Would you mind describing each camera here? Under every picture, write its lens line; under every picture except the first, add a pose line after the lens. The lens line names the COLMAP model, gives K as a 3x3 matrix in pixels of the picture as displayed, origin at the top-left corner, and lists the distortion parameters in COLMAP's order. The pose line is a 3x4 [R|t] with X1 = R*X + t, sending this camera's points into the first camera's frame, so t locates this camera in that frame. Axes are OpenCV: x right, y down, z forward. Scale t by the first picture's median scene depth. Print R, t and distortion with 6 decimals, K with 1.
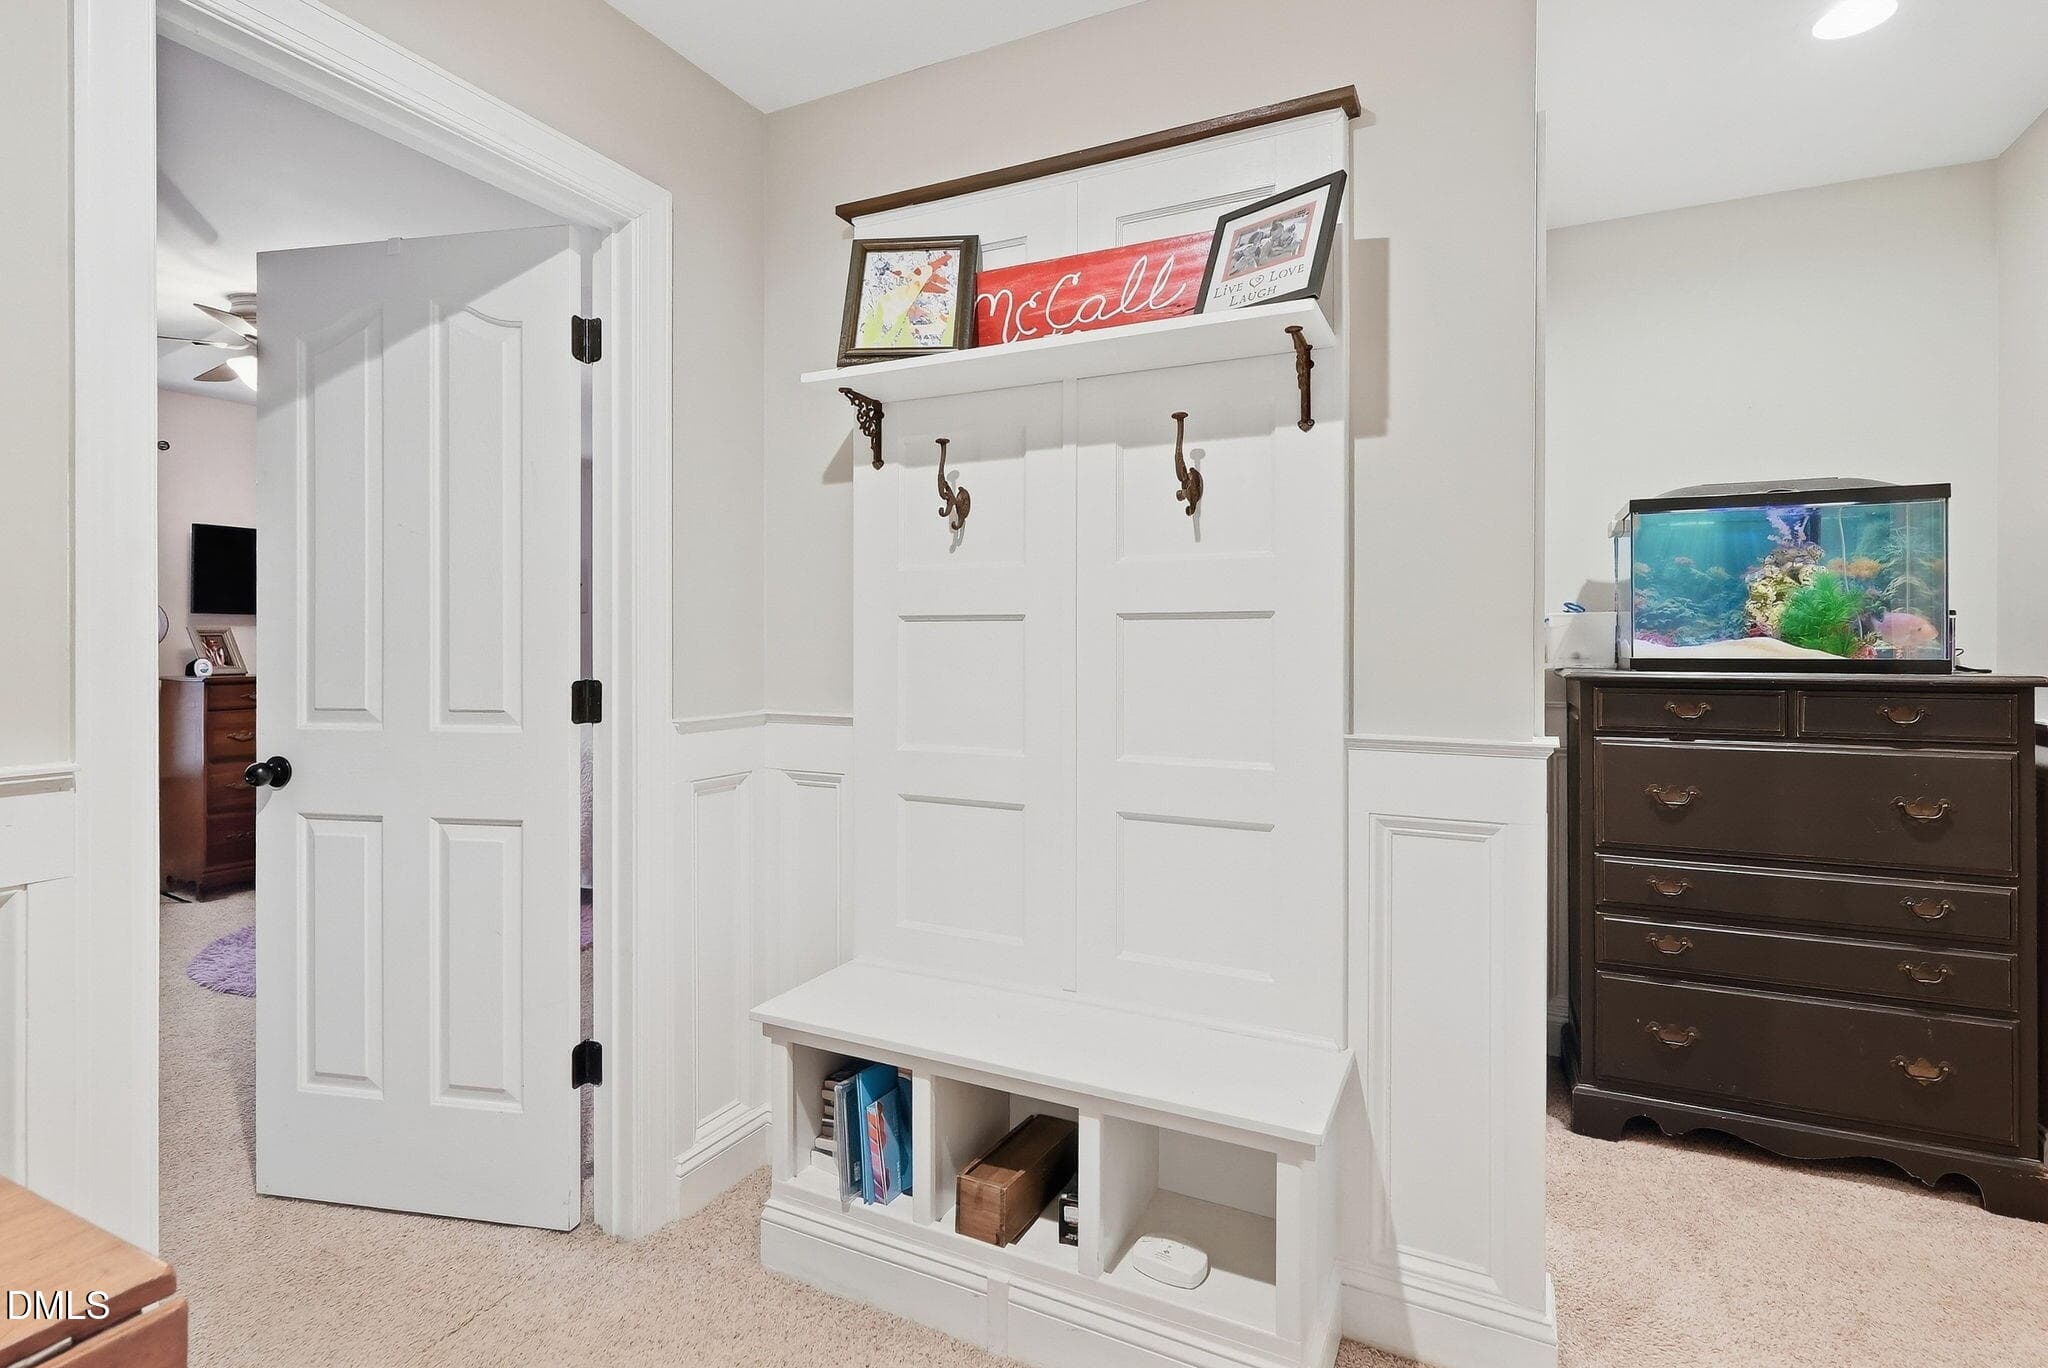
lens RADIAL K [[985.6, 0, 1037.9], [0, 985.6, 646.8], [0, 0, 1]] dist [-0.006902, 0.002549]
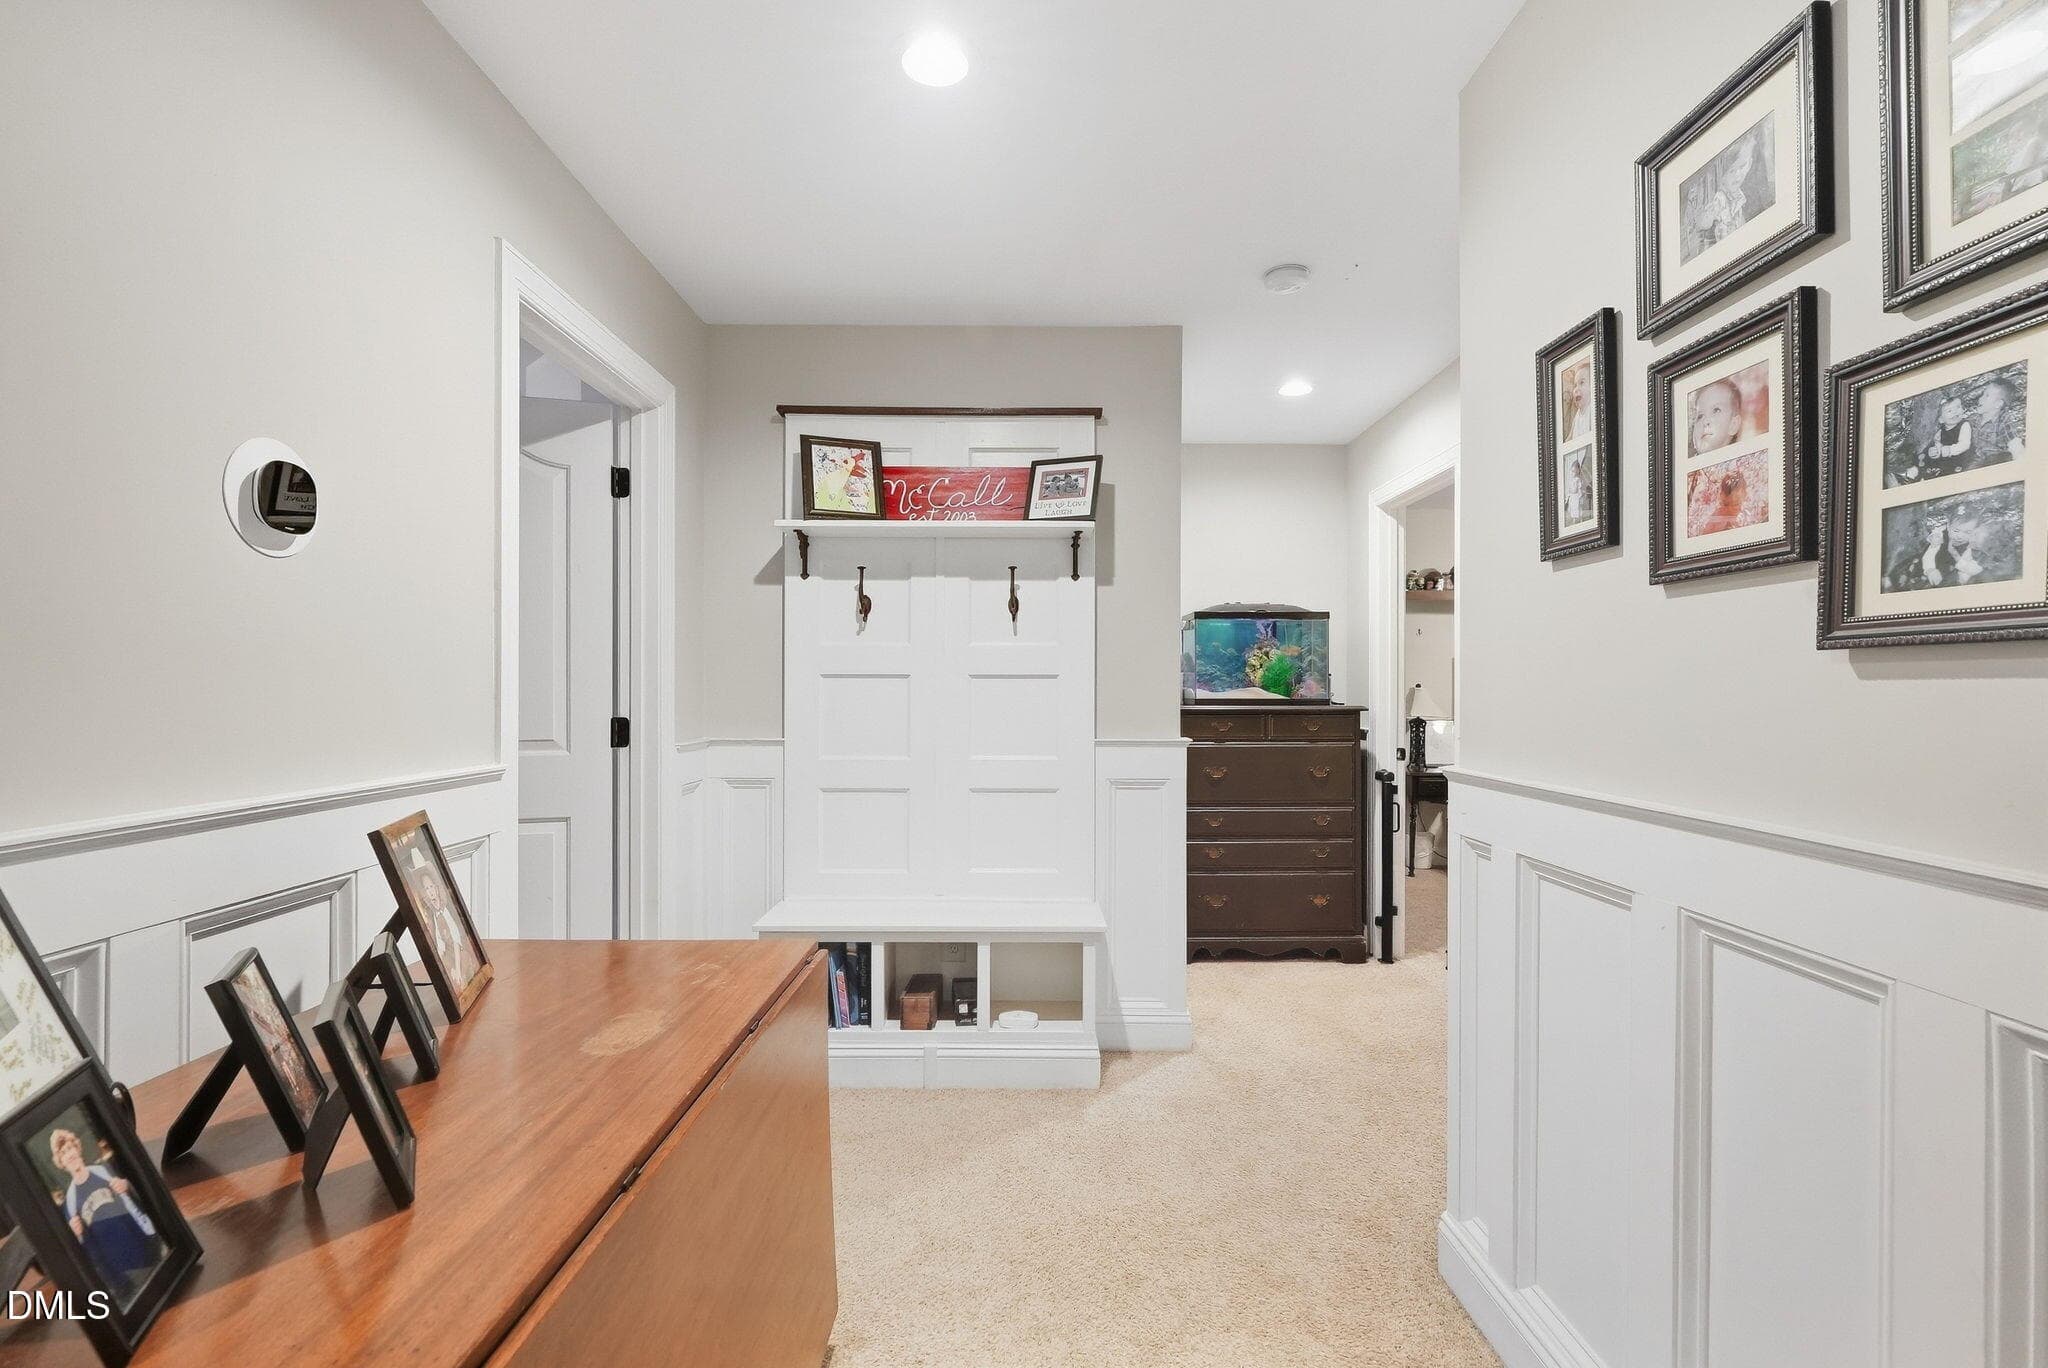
lens RADIAL K [[985.6, 0, 1029.7], [0, 985.6, 687.8], [0, 0, 1]] dist [-0.006902, 0.002549]
pose [[0.892633, 0.000188, 0.450783, -0.586001], [0.000403, 0.999999, -0.001215, -0.007827], [-0.450783, 0.001266, 0.892633, -0.582397]]
